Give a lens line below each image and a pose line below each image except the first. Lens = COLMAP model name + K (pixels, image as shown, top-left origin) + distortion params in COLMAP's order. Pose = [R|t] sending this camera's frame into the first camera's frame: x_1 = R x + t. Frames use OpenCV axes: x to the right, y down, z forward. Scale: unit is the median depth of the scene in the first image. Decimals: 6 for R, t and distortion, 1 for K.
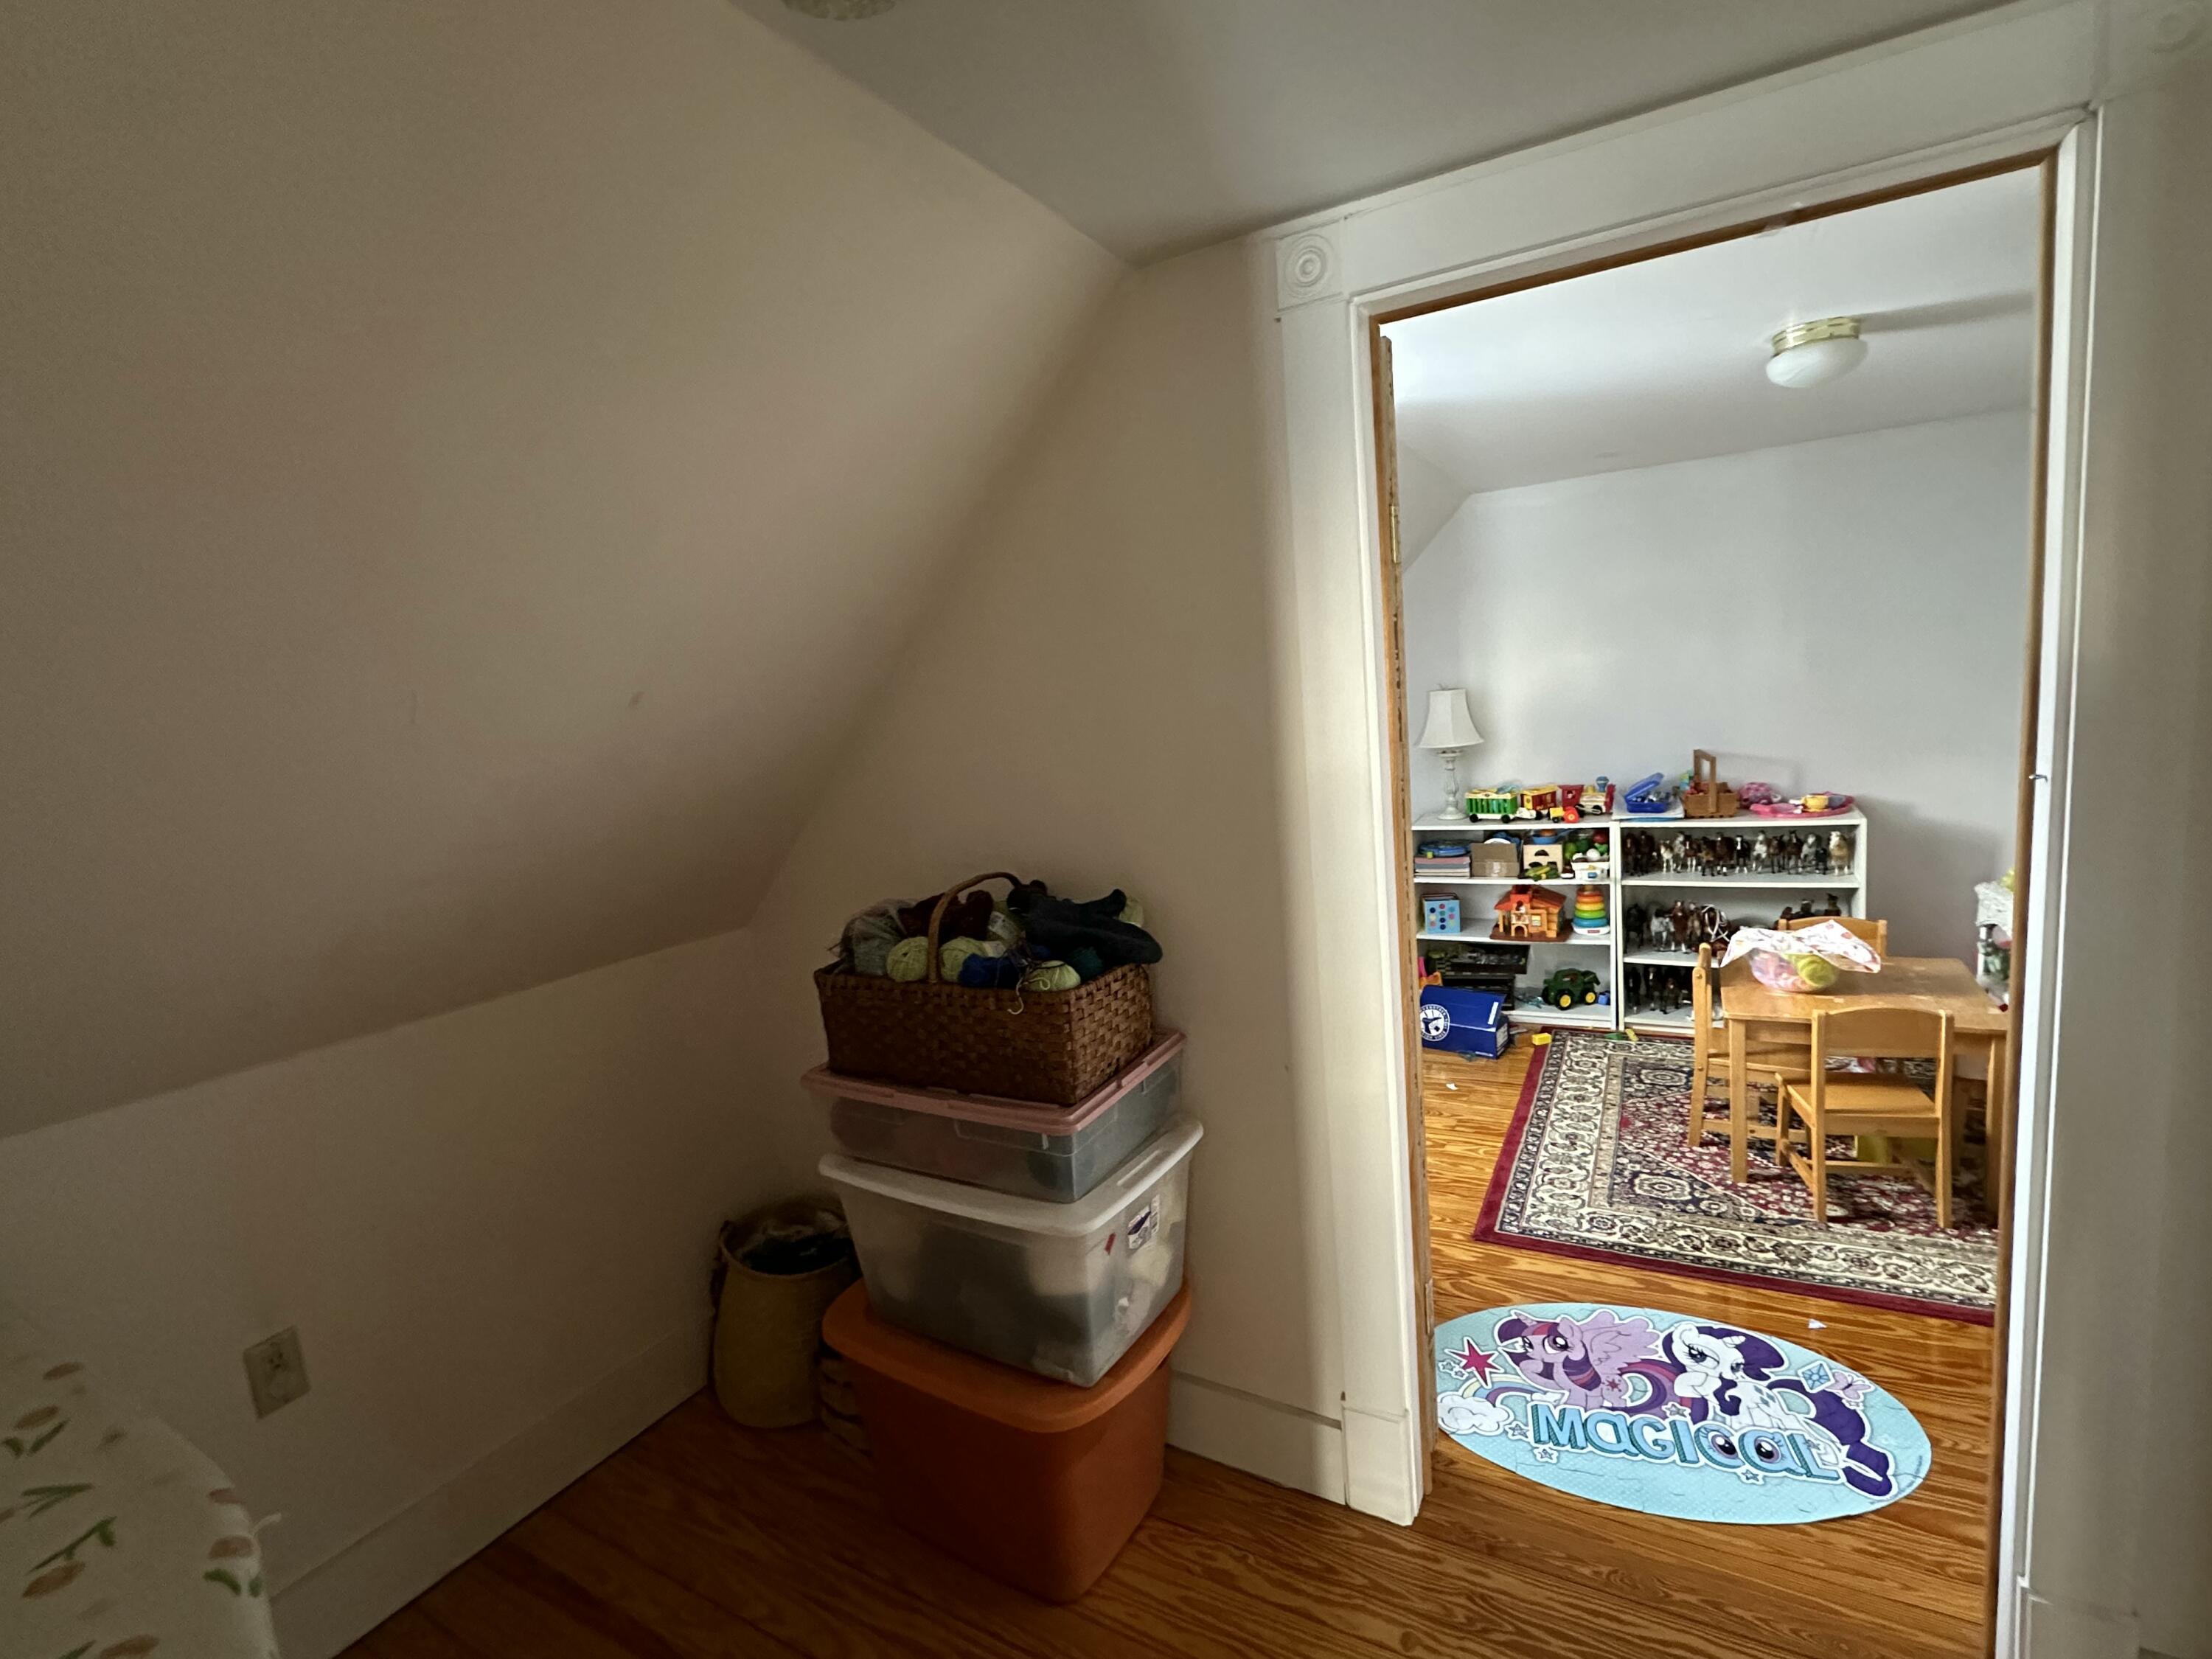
lens RADIAL K [[1024.5, 0, 1105.3], [0, 1024.5, 831.5], [0, 0, 1]] dist [-0.002665, 0.000339]
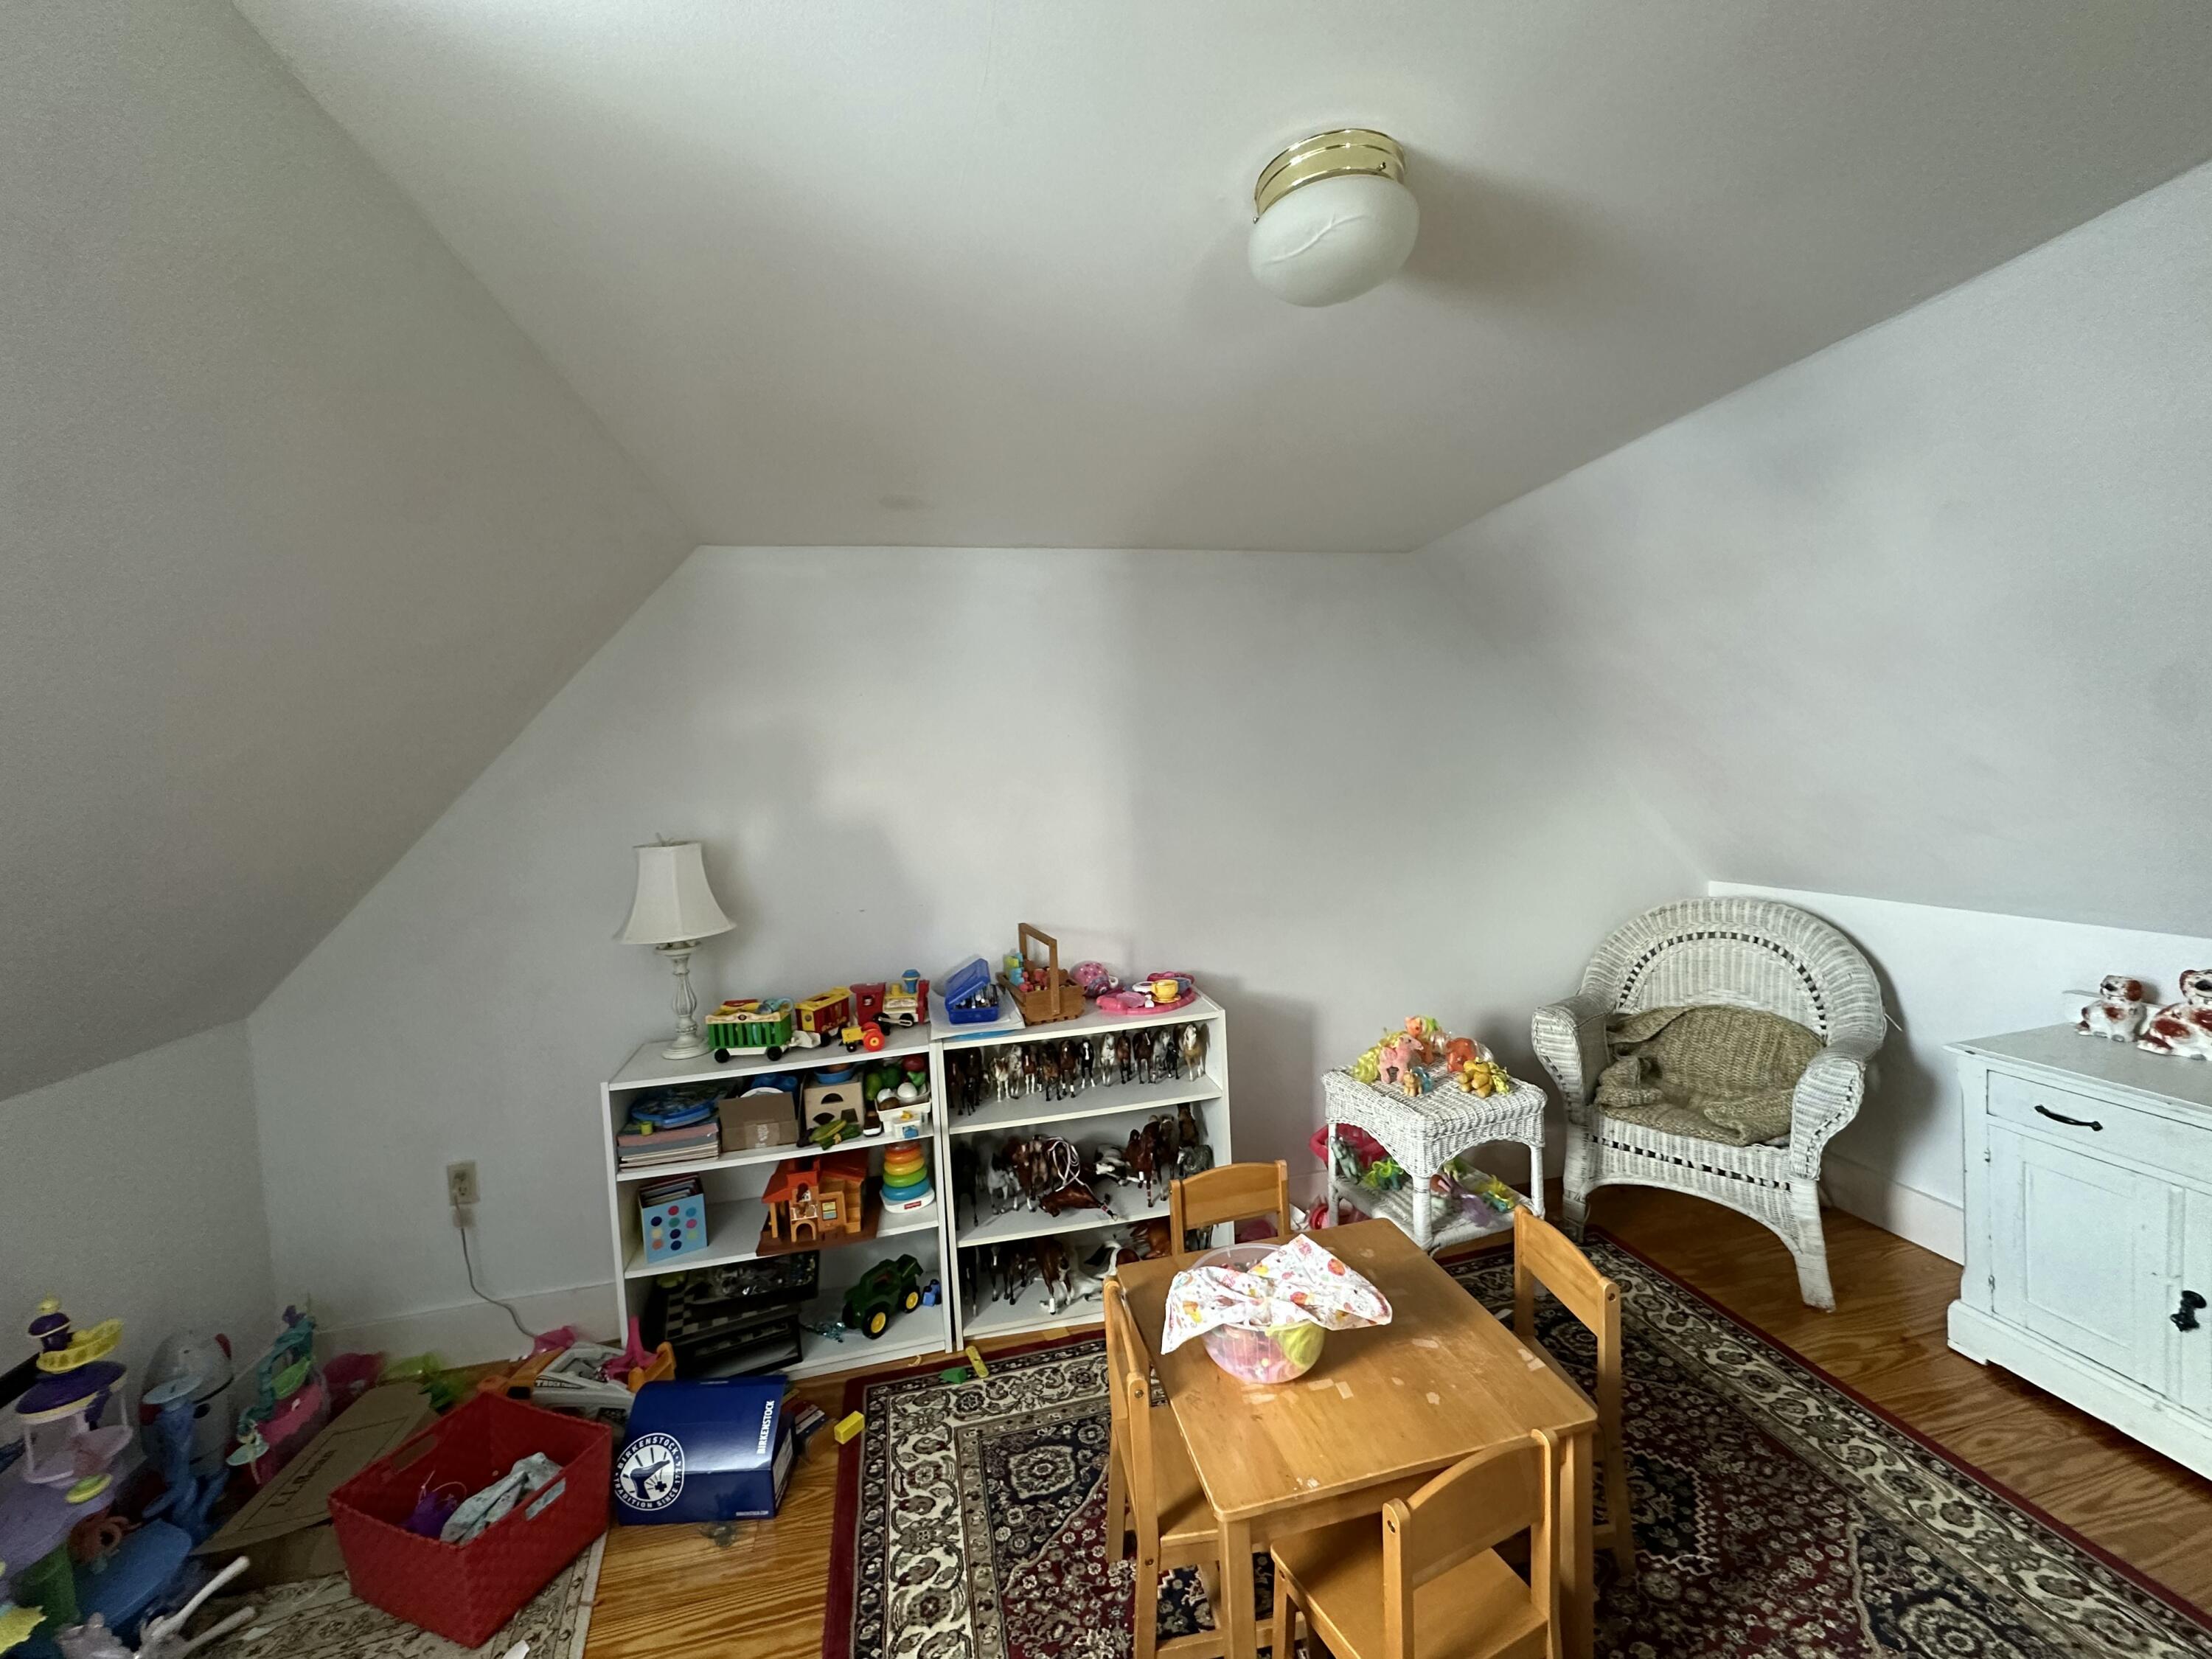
lens RADIAL K [[878.3, 0, 1110.4], [0, 878.3, 829.9], [0, 0, 1]] dist [-0.003662, 0.000063]
pose [[0.745321, 0.004618, 0.666690, 0.192157], [0.079944, 0.992142, -0.096245, -0.080848], [-0.661896, 0.125031, 0.739095, 0.465753]]
